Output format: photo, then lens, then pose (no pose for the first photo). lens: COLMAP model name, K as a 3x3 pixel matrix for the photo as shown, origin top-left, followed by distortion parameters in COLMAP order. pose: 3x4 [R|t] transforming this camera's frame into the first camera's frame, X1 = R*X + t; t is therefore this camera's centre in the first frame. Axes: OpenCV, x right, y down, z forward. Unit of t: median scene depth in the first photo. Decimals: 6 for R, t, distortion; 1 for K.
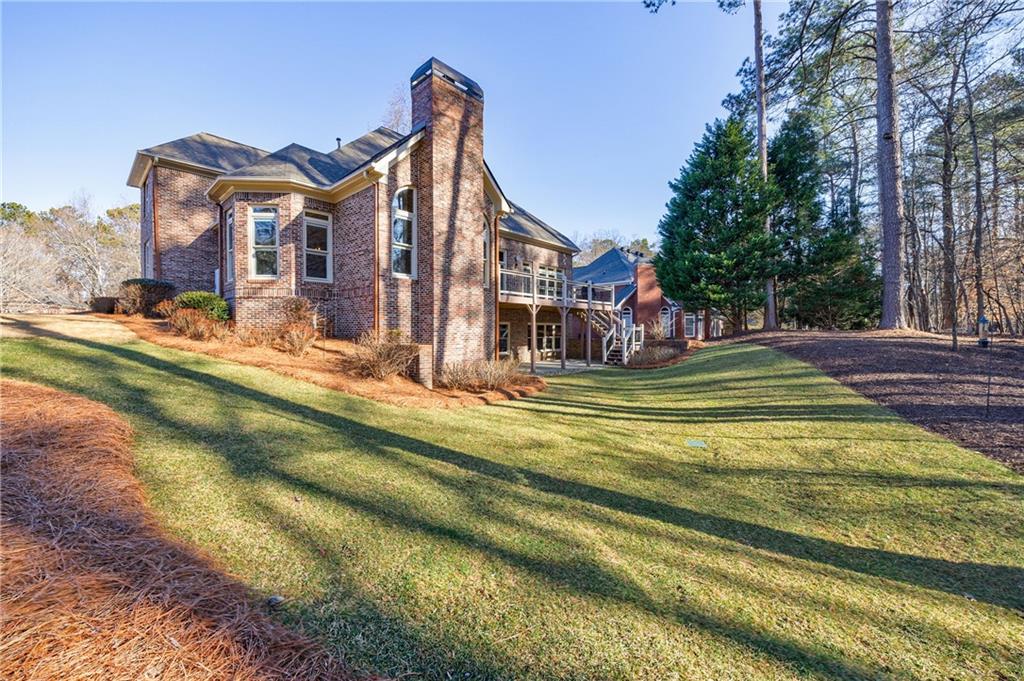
lens RADIAL K [[375.1, 0, 512.0], [0, 375.1, 340.5], [0, 0, 1]] dist [-0.011208, -0.000205]
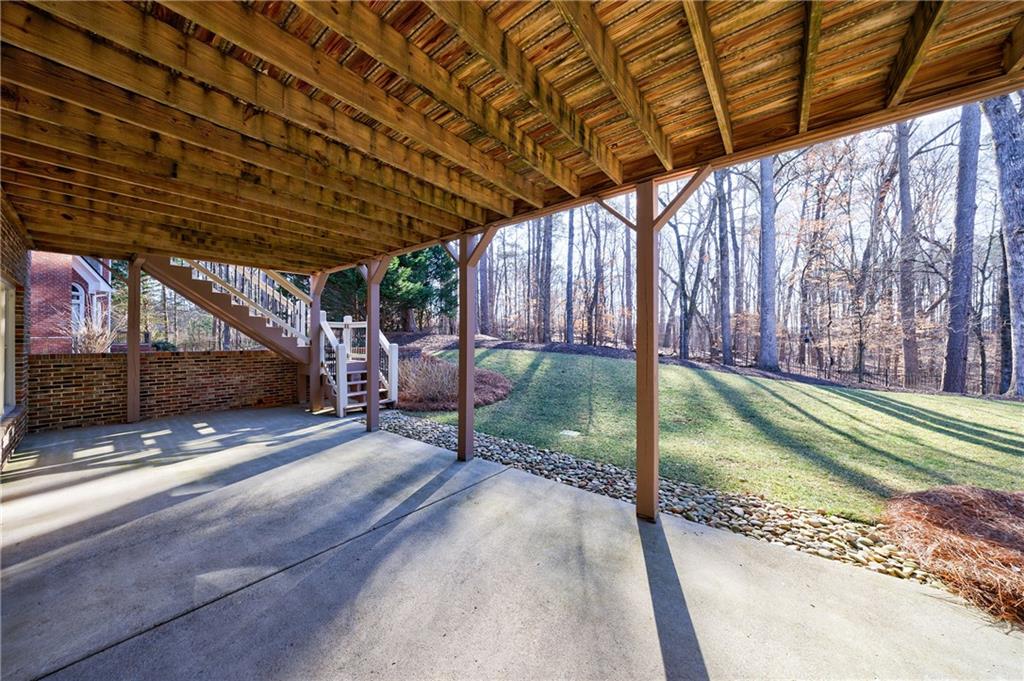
lens RADIAL K [[337.7, 0, 512.0], [0, 337.7, 340.5], [0, 0, 1]] dist [-0.001399, 0.000043]
pose [[-0.100433, -0.000707, 0.994944, -0.130157], [0.029040, 0.999572, 0.003642, -0.010169], [-0.994520, 0.029259, -0.100369, 1.099304]]
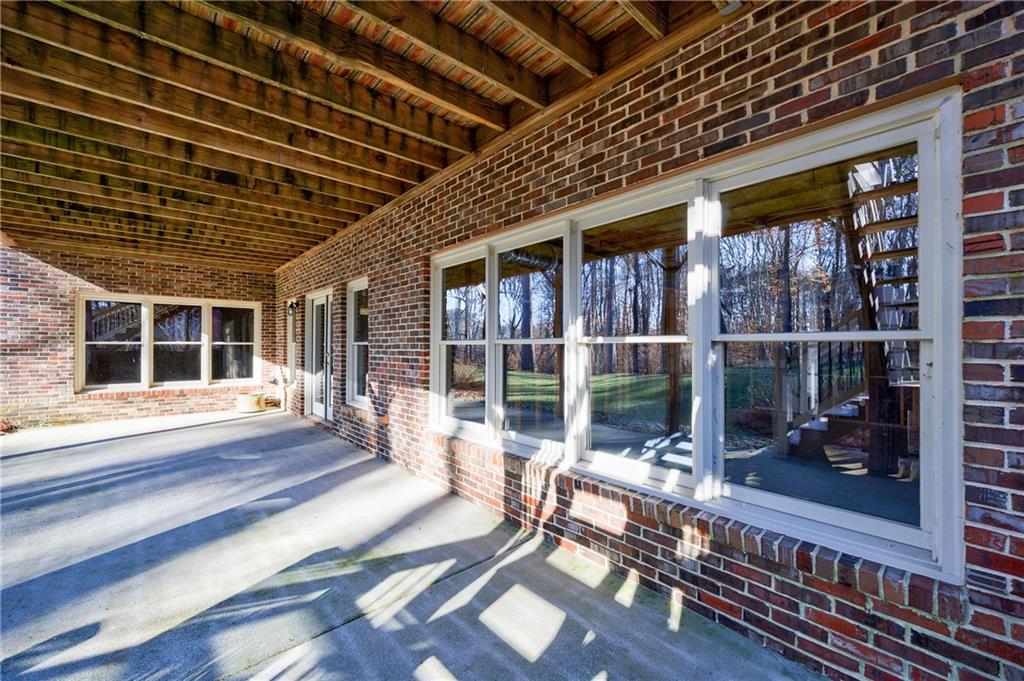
lens RADIAL K [[400.4, 0, 512.0], [0, 400.4, 340.5], [0, 0, 1]] dist [-0.000243, 0.000024]
pose [[-0.084217, -0.012108, -0.996374, 0.304907], [-0.025949, 0.999614, -0.009954, -0.010295], [0.996110, 0.025016, -0.084498, 1.425393]]
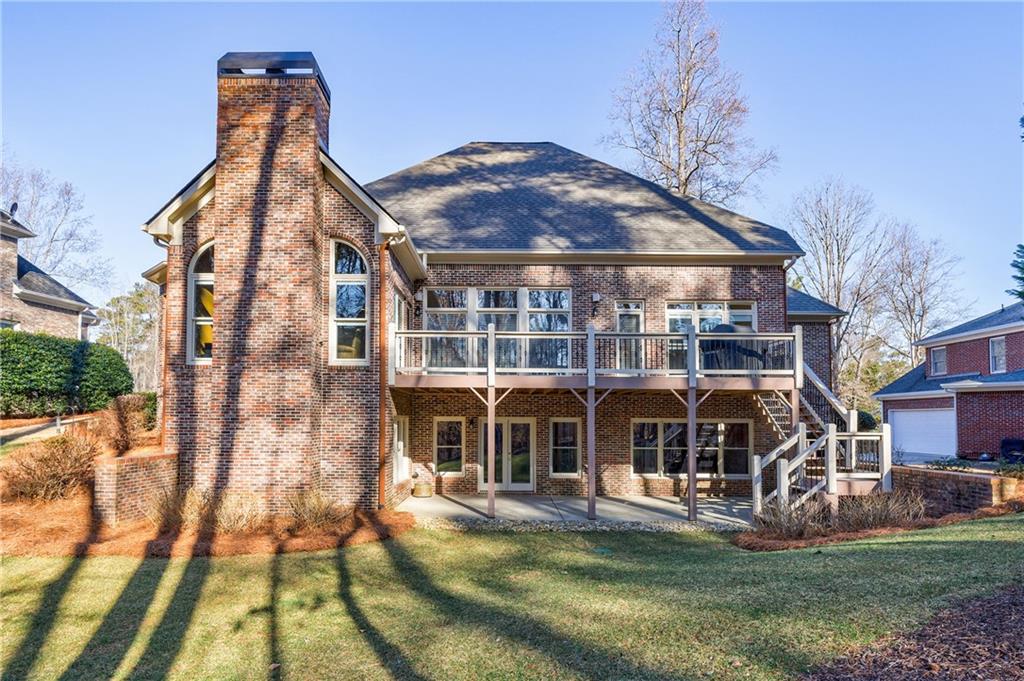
lens RADIAL K [[562.6, 0, 511.7], [0, 562.6, 398.7], [0, 0, 1]] dist [-0.001405, -0.000352]
pose [[0.690522, -0.024460, -0.722898, 0.650666], [-0.024309, 0.998079, -0.056991, -0.036882], [0.722903, 0.056927, 0.688601, 0.482629]]
